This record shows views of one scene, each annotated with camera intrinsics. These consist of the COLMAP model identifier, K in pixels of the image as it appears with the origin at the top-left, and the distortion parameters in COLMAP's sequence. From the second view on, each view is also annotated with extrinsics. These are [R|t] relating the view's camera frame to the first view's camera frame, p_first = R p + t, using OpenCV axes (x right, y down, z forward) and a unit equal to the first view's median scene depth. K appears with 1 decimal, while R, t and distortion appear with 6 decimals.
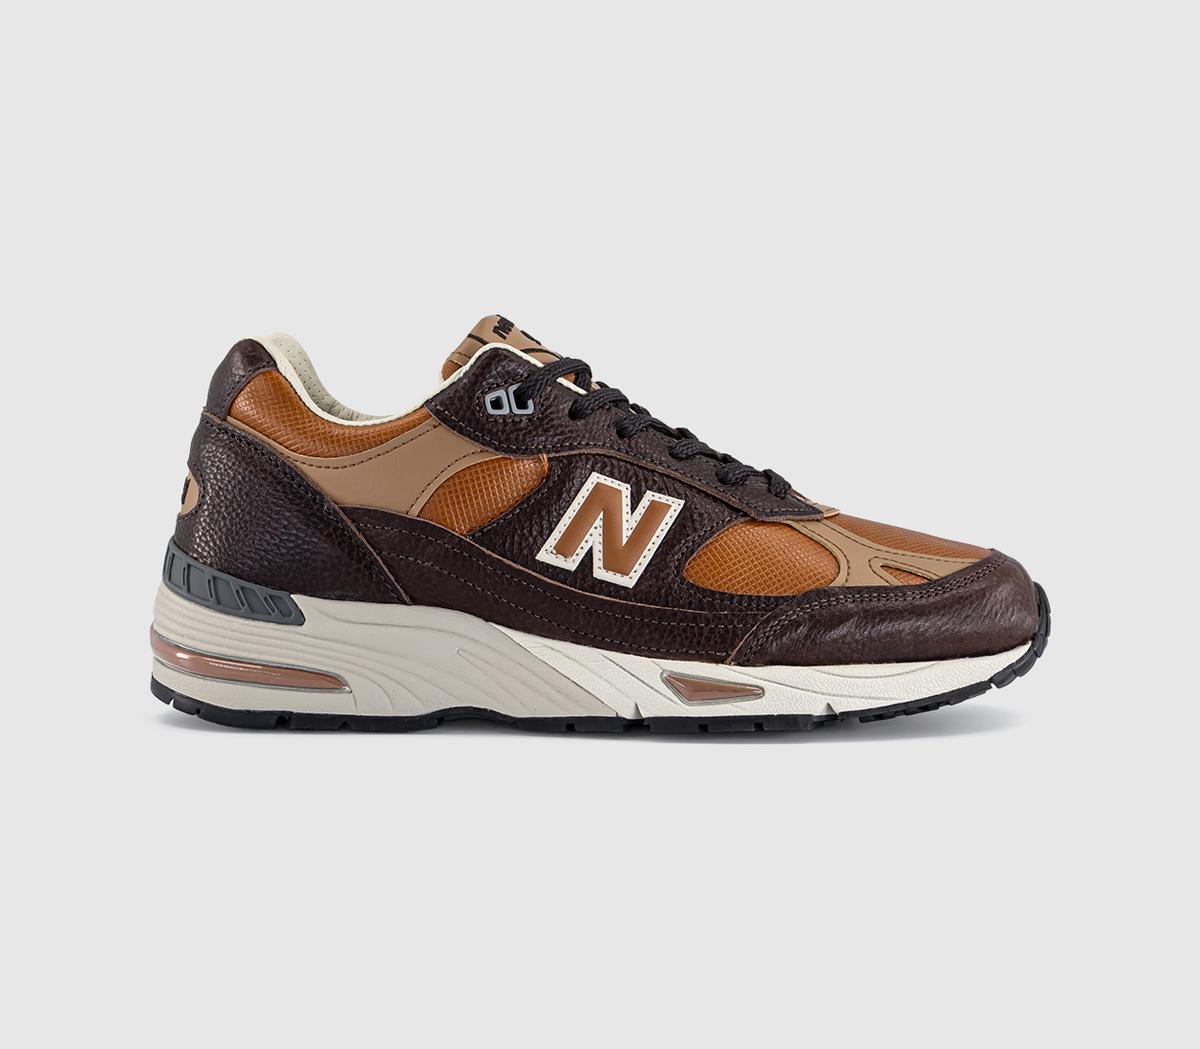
lens RADIAL K [[1943.9, 0, 600.0], [0, 1943.9, 524.5], [0, 0, 1]] dist [-0.008977, -0.020746]
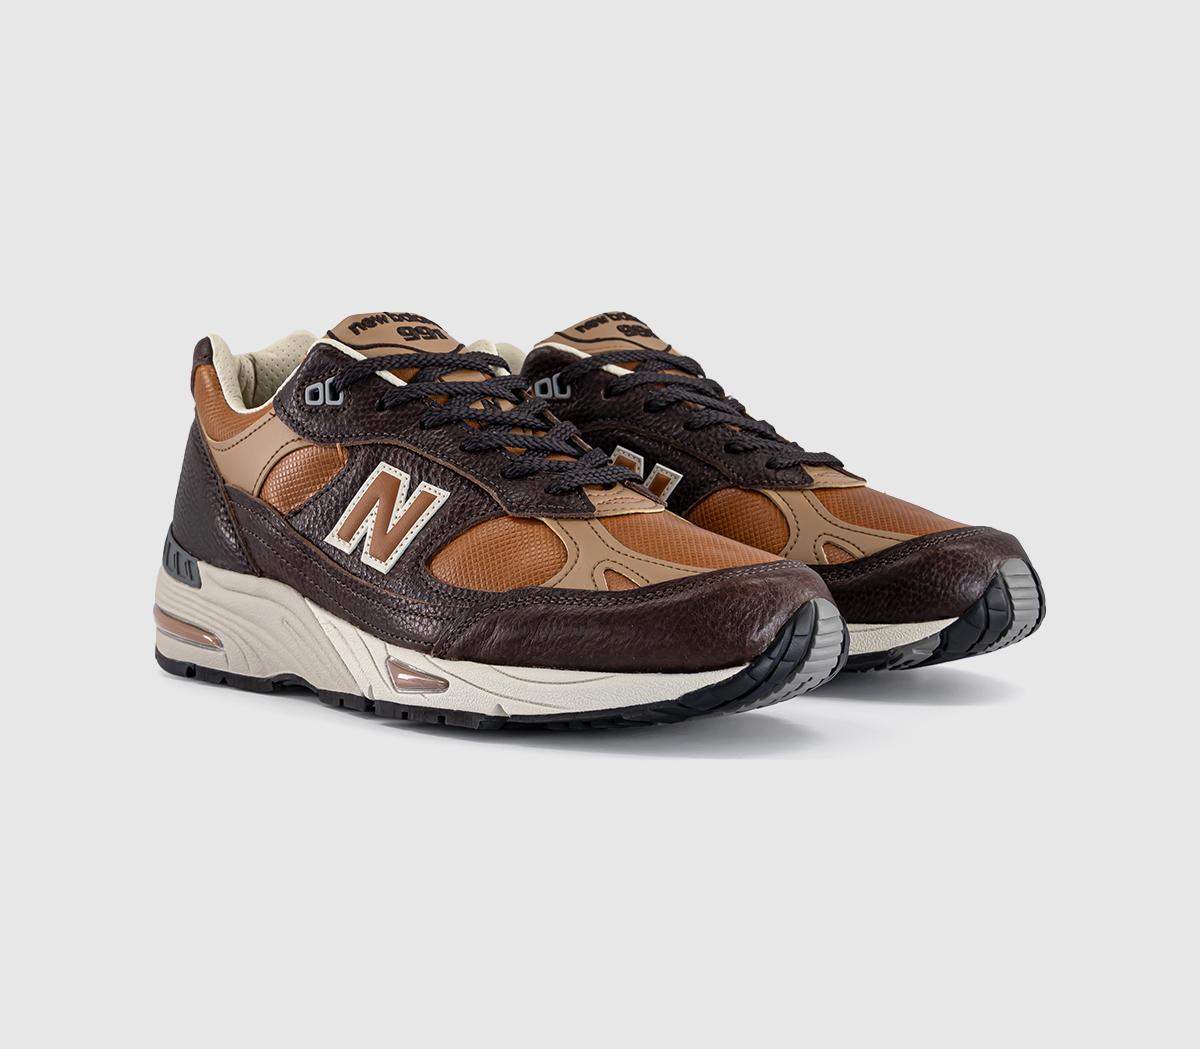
lens RADIAL K [[1943.9, 0, 600.0], [0, 1943.9, 524.5], [0, 0, 1]] dist [-0.008977, -0.020746]
pose [[0.779663, 0.050224, -0.624182, 0.742364], [-0.035629, 0.998722, 0.035856, -0.034774], [0.625185, -0.005716, 0.780456, 0.257724]]
